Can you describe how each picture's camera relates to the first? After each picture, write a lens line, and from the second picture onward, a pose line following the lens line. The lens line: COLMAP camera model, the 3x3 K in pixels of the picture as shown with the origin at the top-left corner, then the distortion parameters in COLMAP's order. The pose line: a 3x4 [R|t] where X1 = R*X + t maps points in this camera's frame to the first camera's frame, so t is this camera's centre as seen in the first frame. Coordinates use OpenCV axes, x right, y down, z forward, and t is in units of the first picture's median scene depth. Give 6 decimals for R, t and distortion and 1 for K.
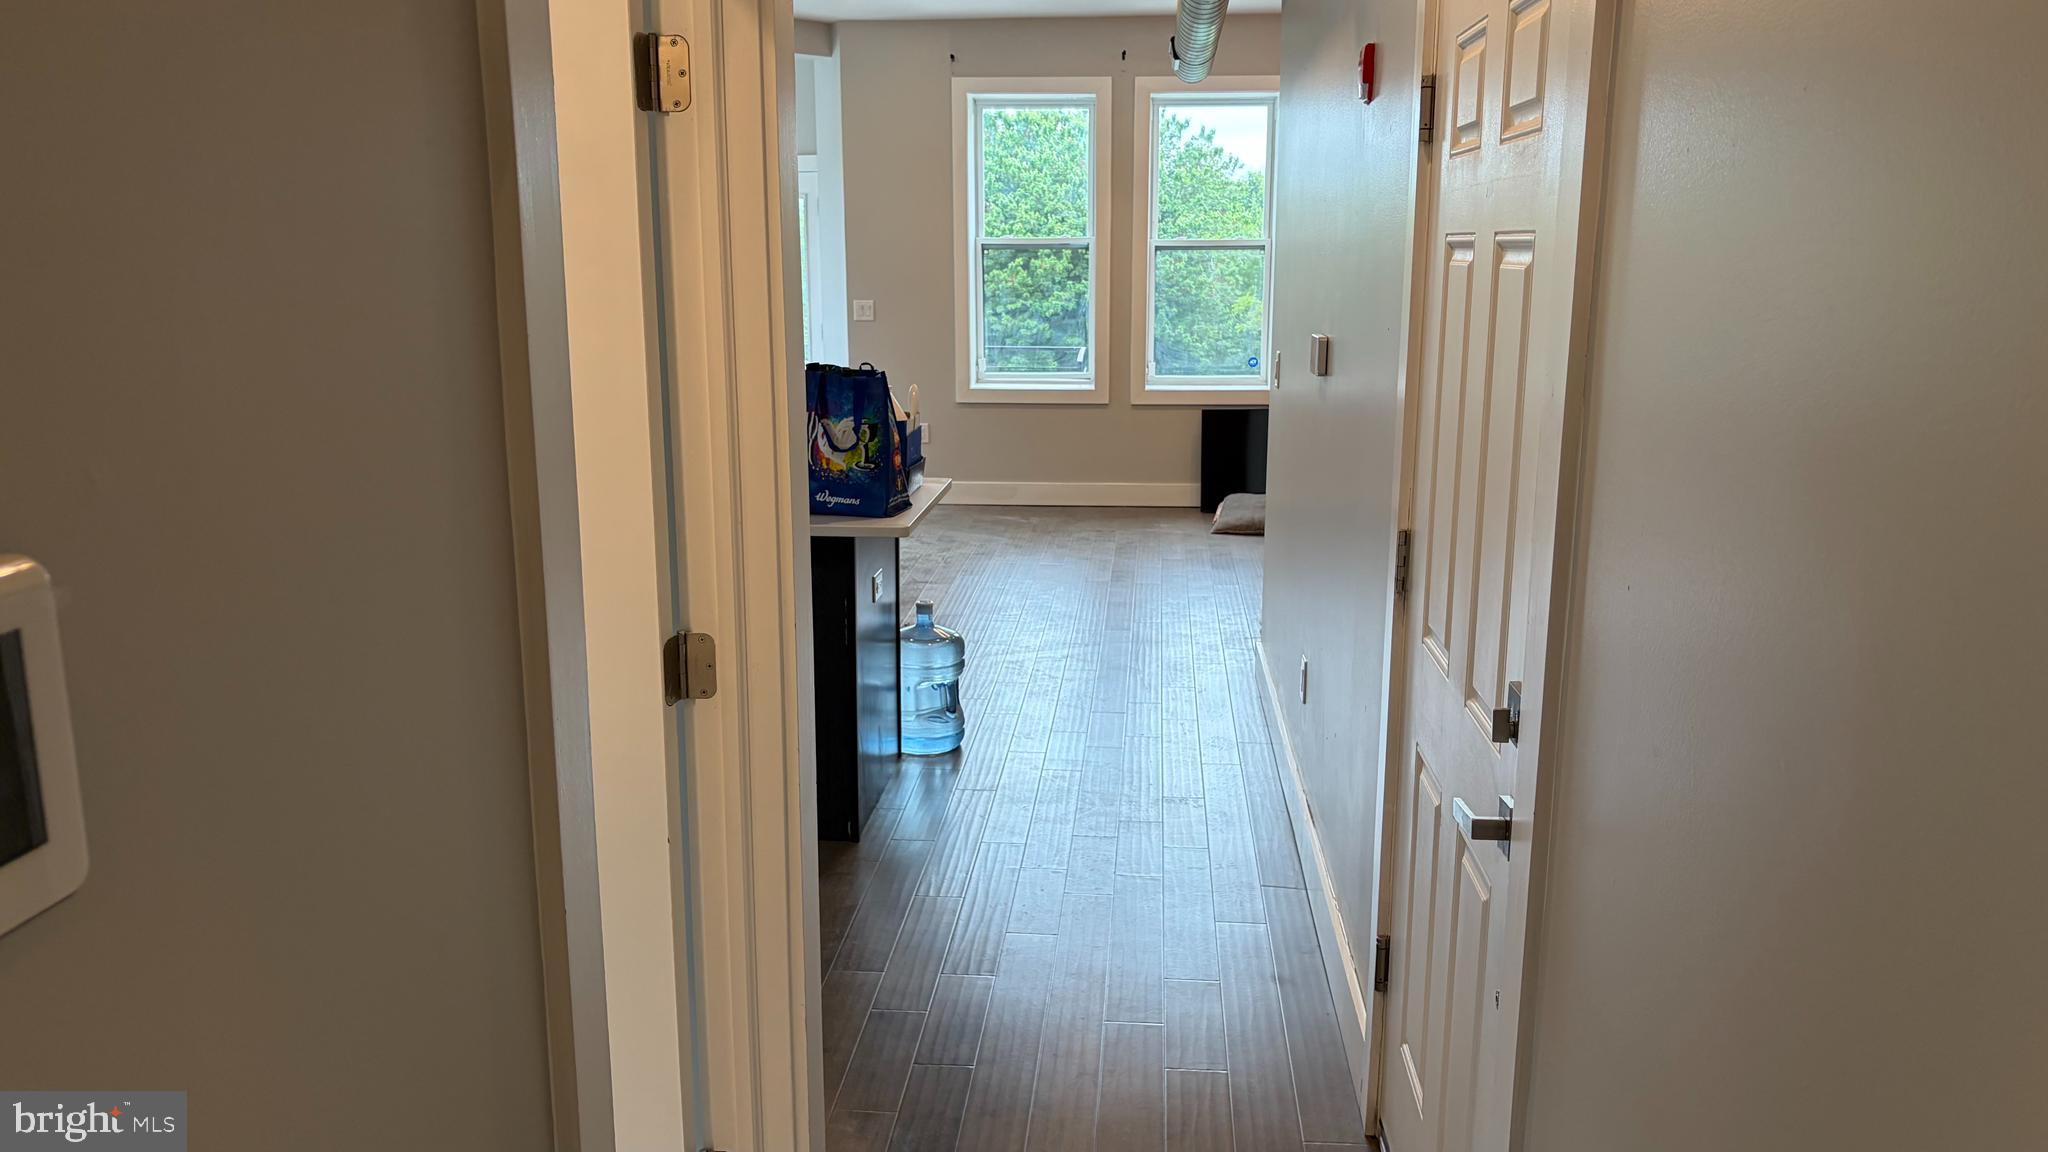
lens RADIAL K [[1569.7, 0, 1024.0], [0, 1569.7, 576.0], [0, 0, 1]] dist [0.079281, -0.136151]
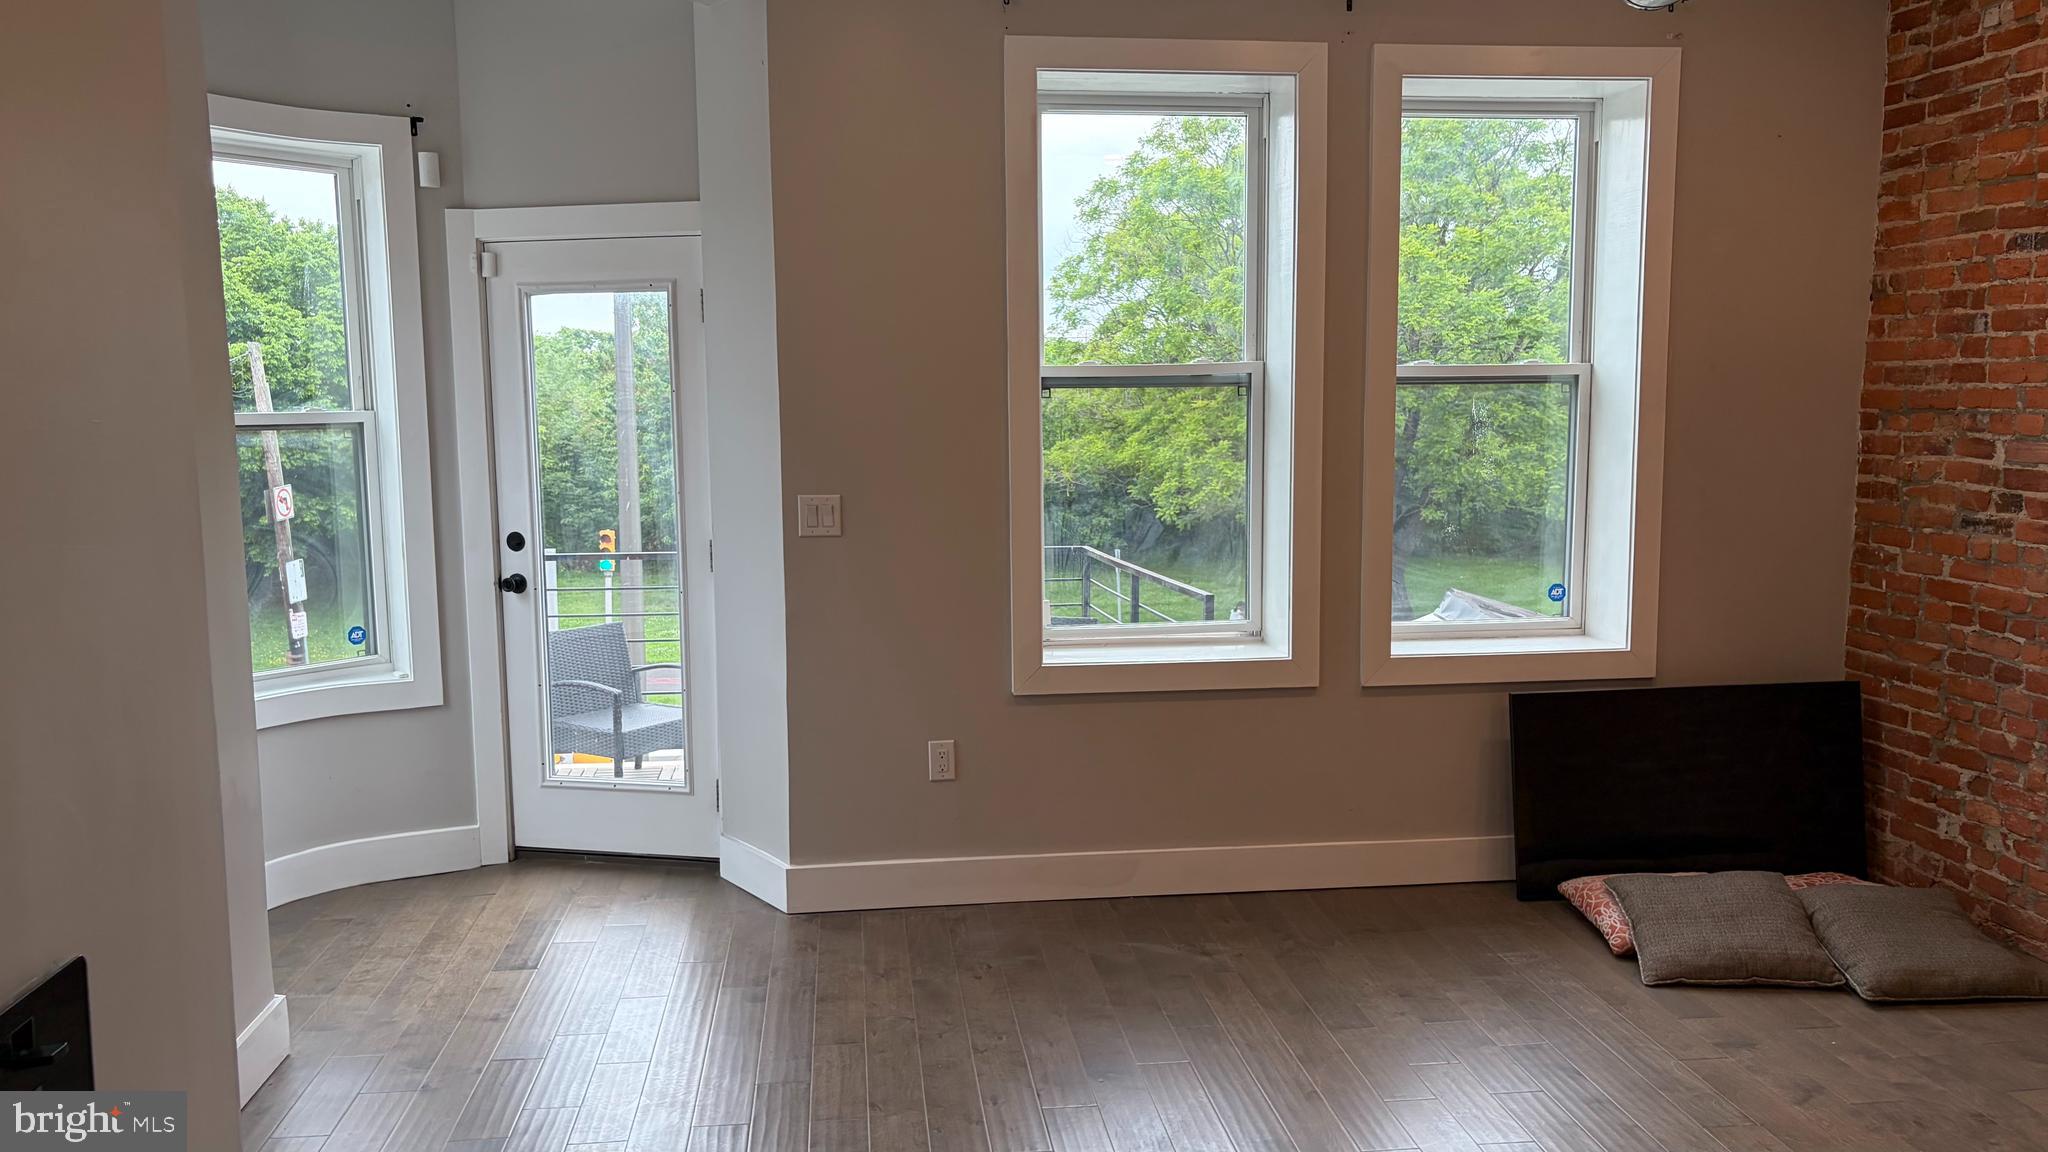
lens RADIAL K [[1569.7, 0, 1024.0], [0, 1569.7, 576.0], [0, 0, 1]] dist [0.079281, -0.136151]
pose [[0.979525, -0.032581, 0.198670, -0.149449], [0.049589, 0.995460, -0.081244, -0.118883], [-0.195121, 0.089432, 0.976693, 0.575042]]
